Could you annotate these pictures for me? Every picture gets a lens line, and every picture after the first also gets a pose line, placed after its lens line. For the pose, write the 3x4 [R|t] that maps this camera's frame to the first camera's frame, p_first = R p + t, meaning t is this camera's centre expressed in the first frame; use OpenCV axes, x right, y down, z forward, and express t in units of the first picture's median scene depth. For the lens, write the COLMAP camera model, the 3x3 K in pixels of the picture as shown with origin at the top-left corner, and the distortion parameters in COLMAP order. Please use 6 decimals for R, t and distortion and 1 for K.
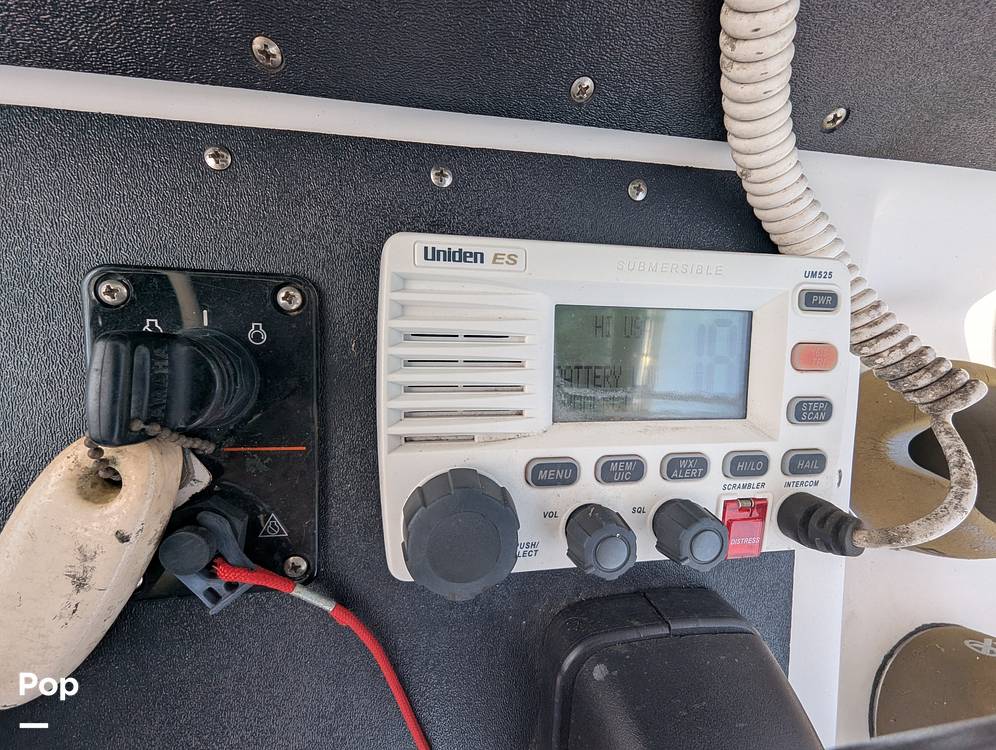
lens RADIAL K [[403.3, 0, 501.5], [0, 403.3, 381.3], [0, 0, 1]] dist [0.001171, -0.000257]
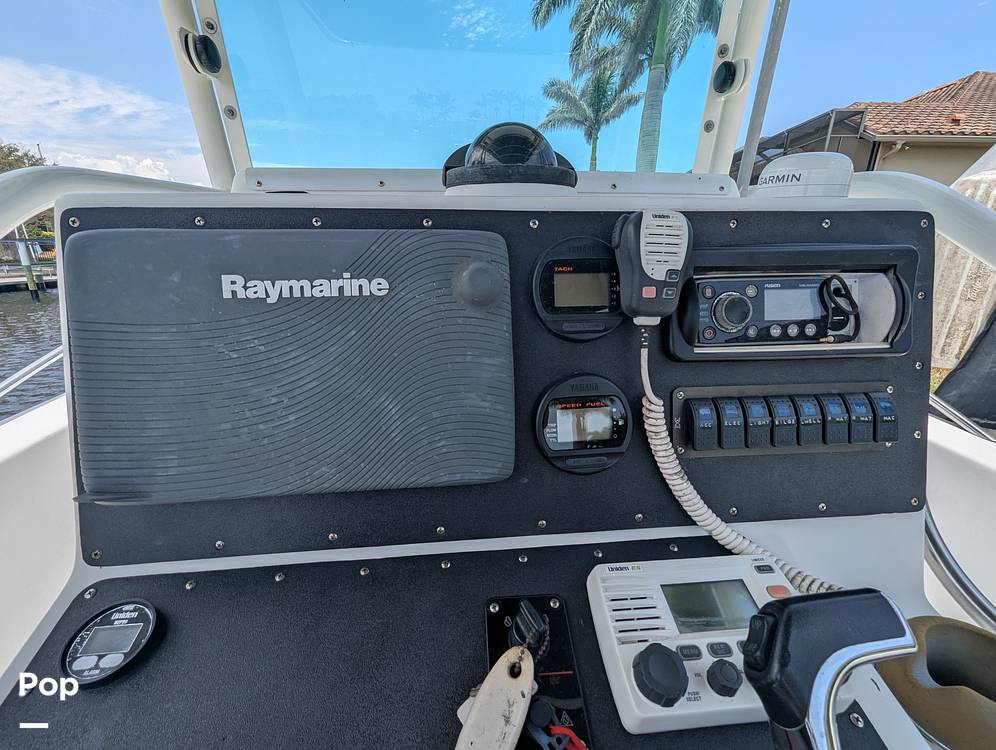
lens RADIAL K [[420.6, 0, 499.3], [0, 420.6, 387.3], [0, 0, 1]] dist [0.000497, -0.000255]
pose [[0.984757, -0.173849, -0.005540, -0.677925], [0.087618, 0.523318, -0.847621, 1.409242], [0.150257, 0.834215, 0.530573, -1.721348]]
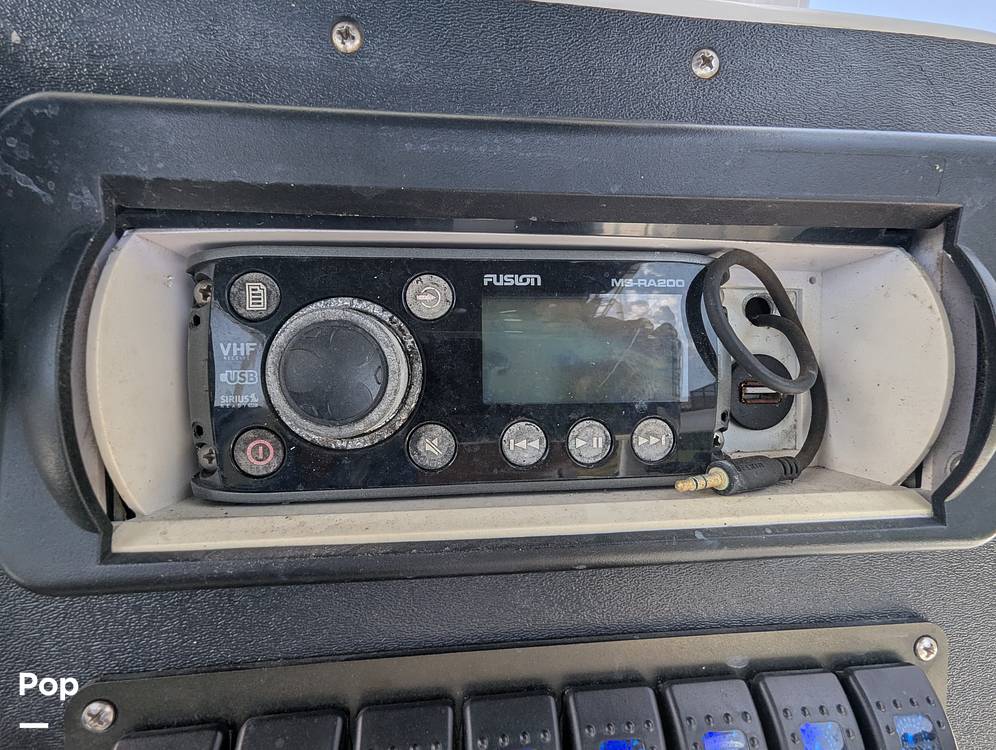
lens RADIAL K [[416.6, 0, 499.5], [0, 416.6, 382.1], [0, 0, 1]] dist [0.001558, -0.000408]
pose [[0.988044, -0.151093, 0.030662, 1.506613], [0.102835, 0.497698, -0.861232, -0.778353], [0.114866, 0.854089, 0.507285, -0.561815]]
